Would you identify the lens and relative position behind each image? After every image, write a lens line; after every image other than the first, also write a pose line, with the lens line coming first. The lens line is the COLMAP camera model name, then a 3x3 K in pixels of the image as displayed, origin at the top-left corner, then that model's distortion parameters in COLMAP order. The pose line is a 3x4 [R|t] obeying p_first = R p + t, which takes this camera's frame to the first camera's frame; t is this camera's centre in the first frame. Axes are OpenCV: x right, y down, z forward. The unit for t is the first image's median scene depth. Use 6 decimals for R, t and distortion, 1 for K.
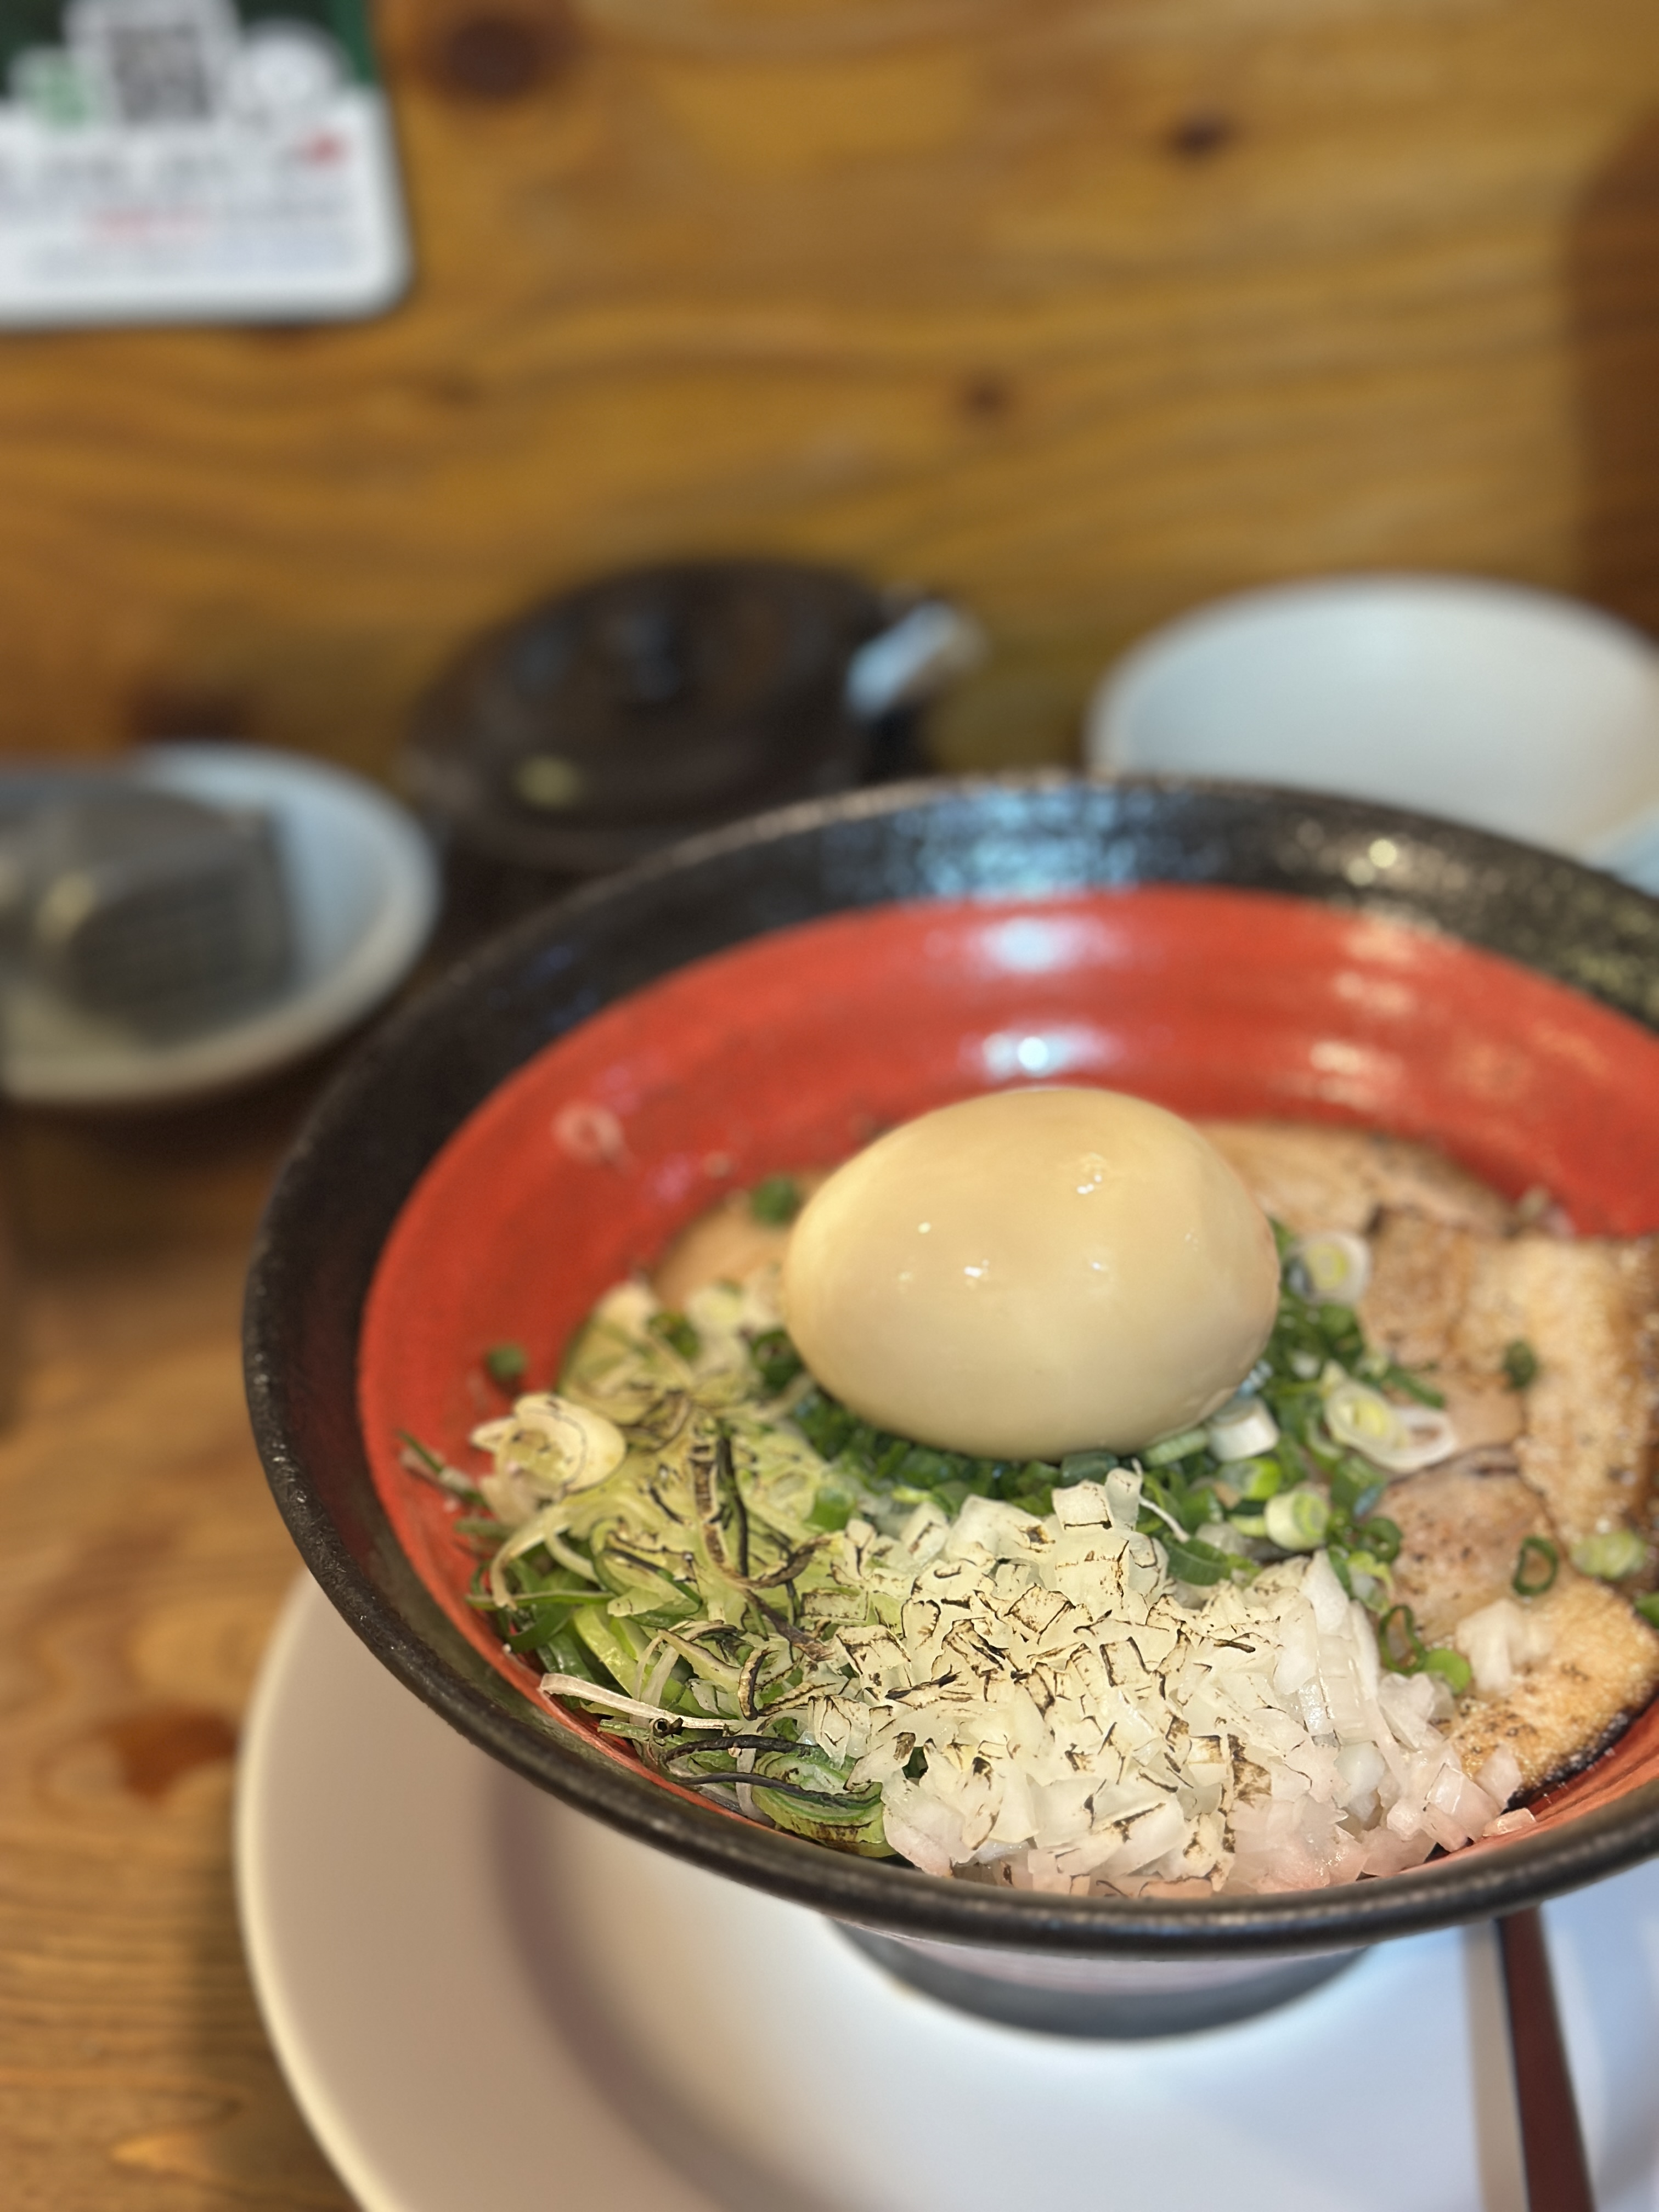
lens RADIAL K [[3096.0, 0, 829.5], [0, 3096.0, 1106.0], [0, 0, 1]] dist [0.032995, -0.010539]
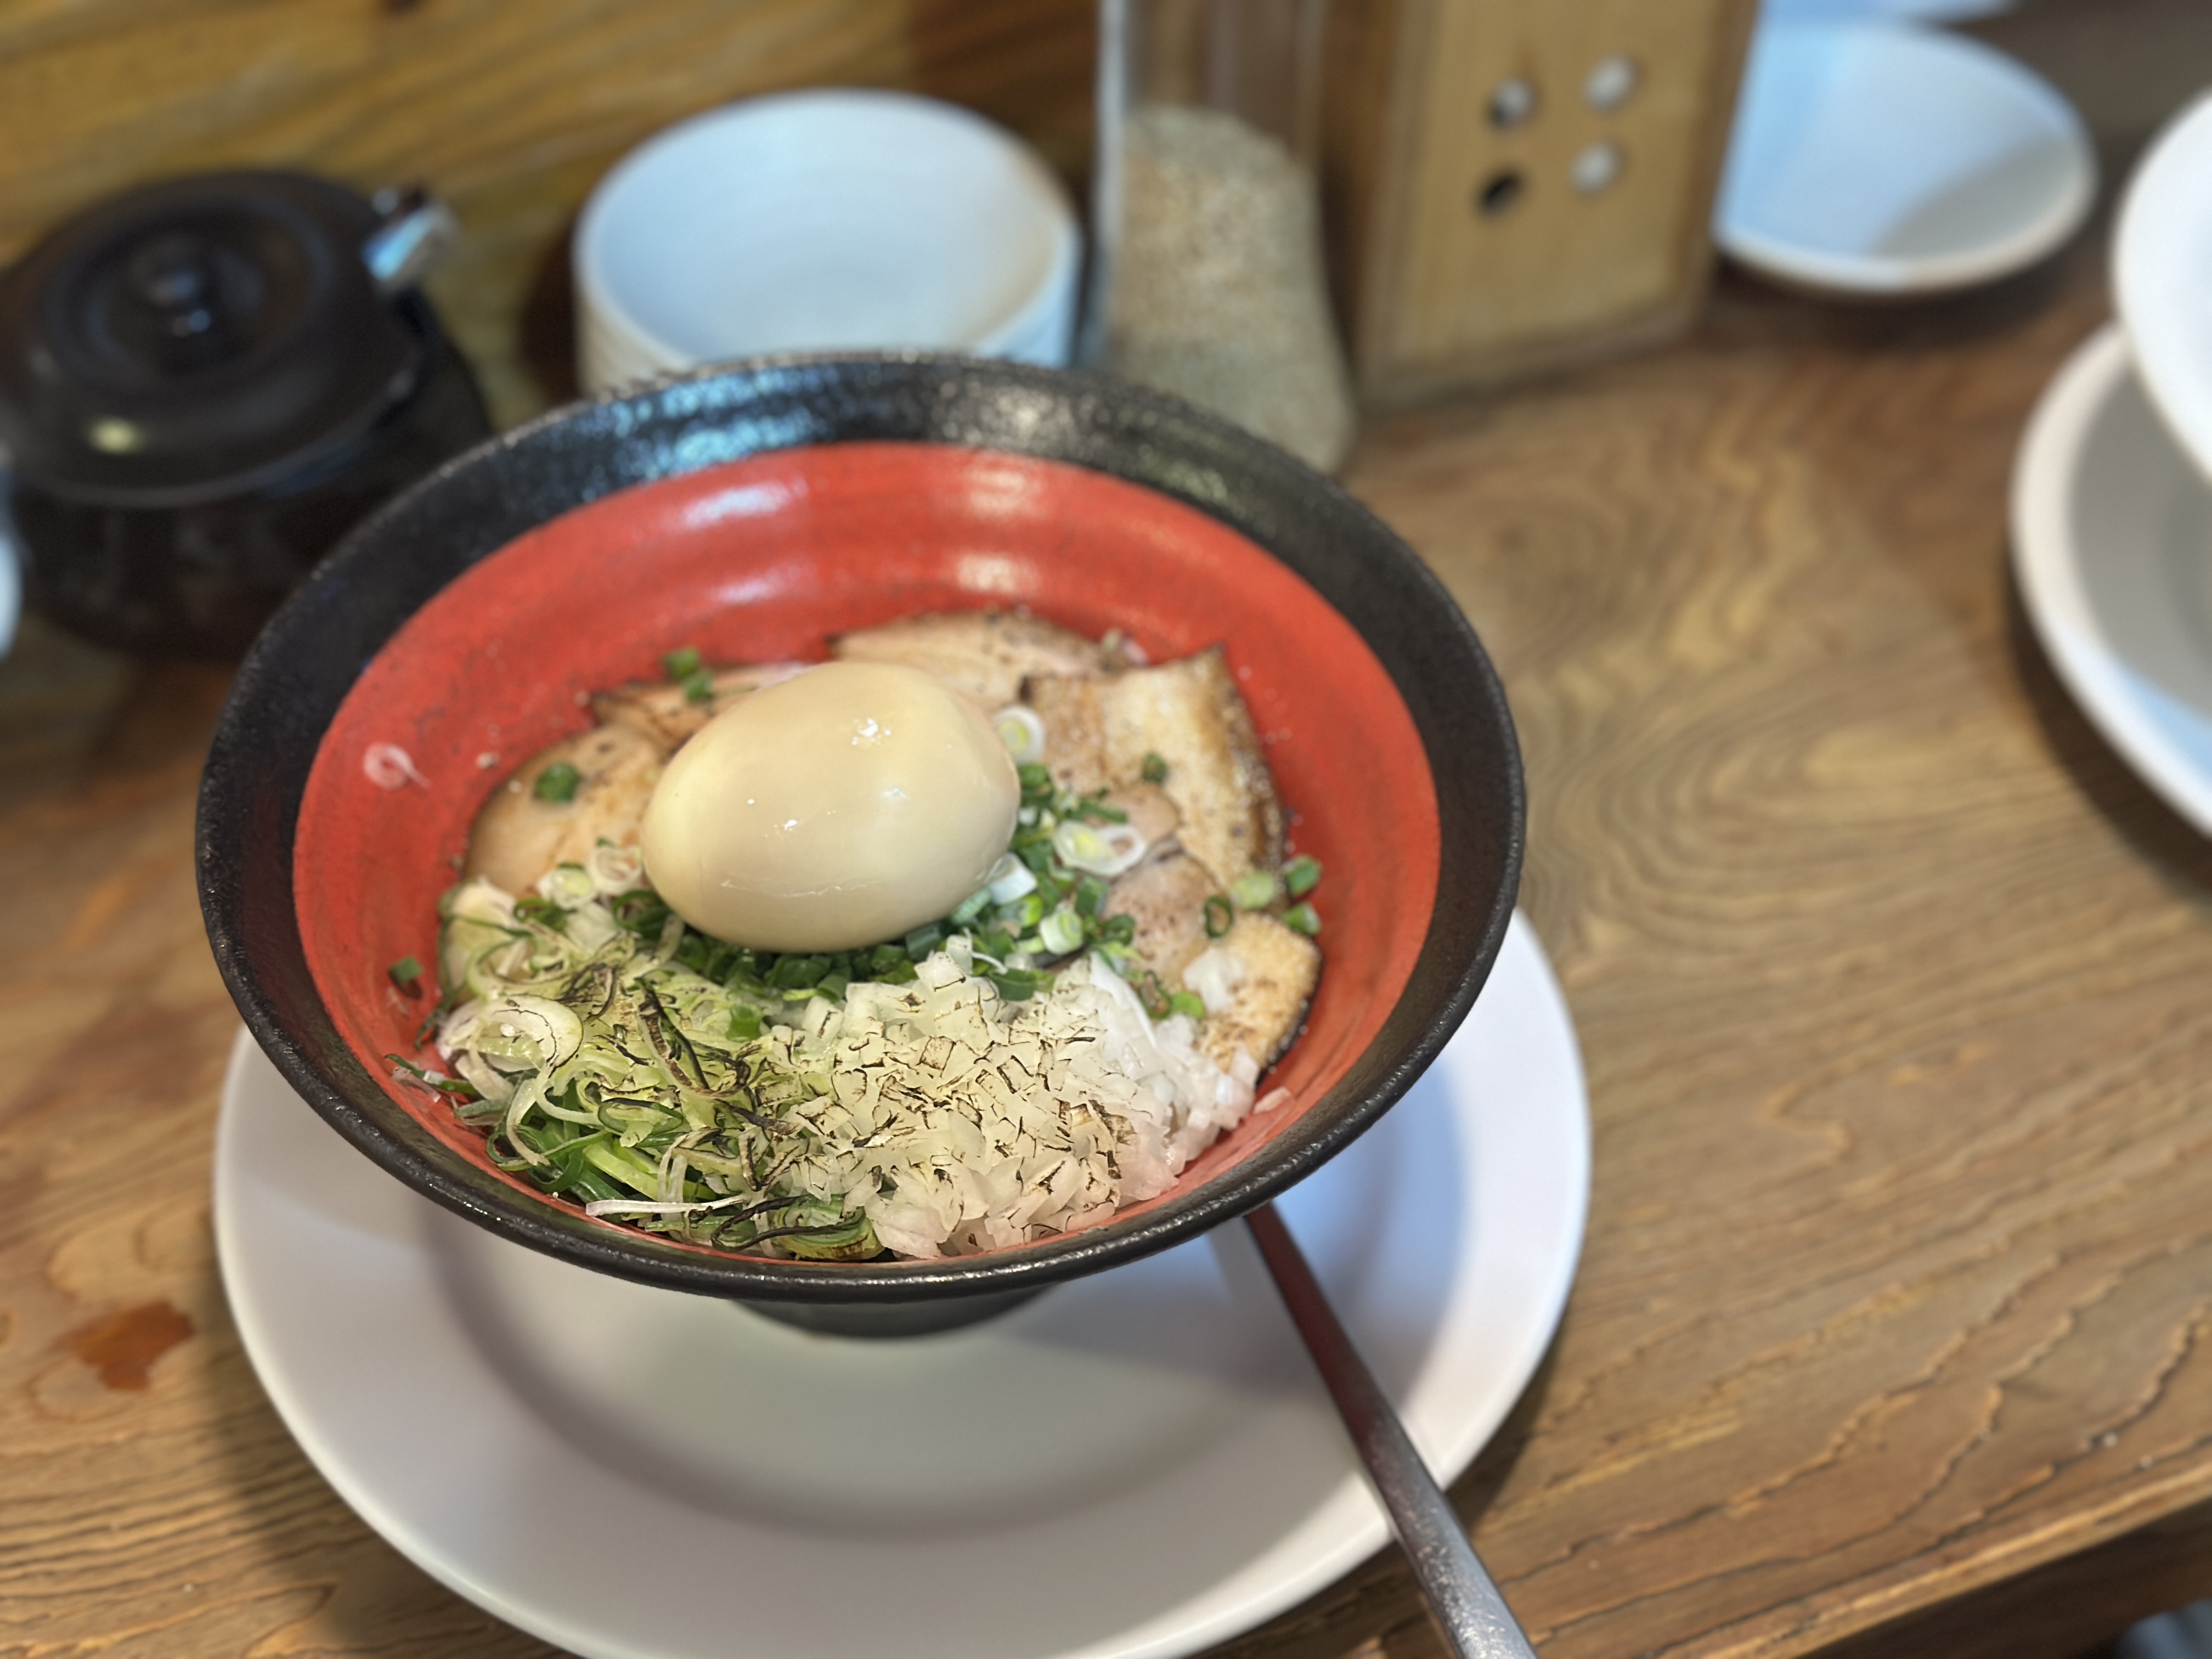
lens RADIAL K [[3095.2, 0, 1106.0], [0, 3095.2, 829.5], [0, 0, 1]] dist [-0.016686, -0.014418]
pose [[0.902649, -0.260644, 0.342475, -0.295901], [0.201718, 0.959157, 0.198314, -0.182304], [-0.380176, -0.109924, 0.918359, -0.269346]]
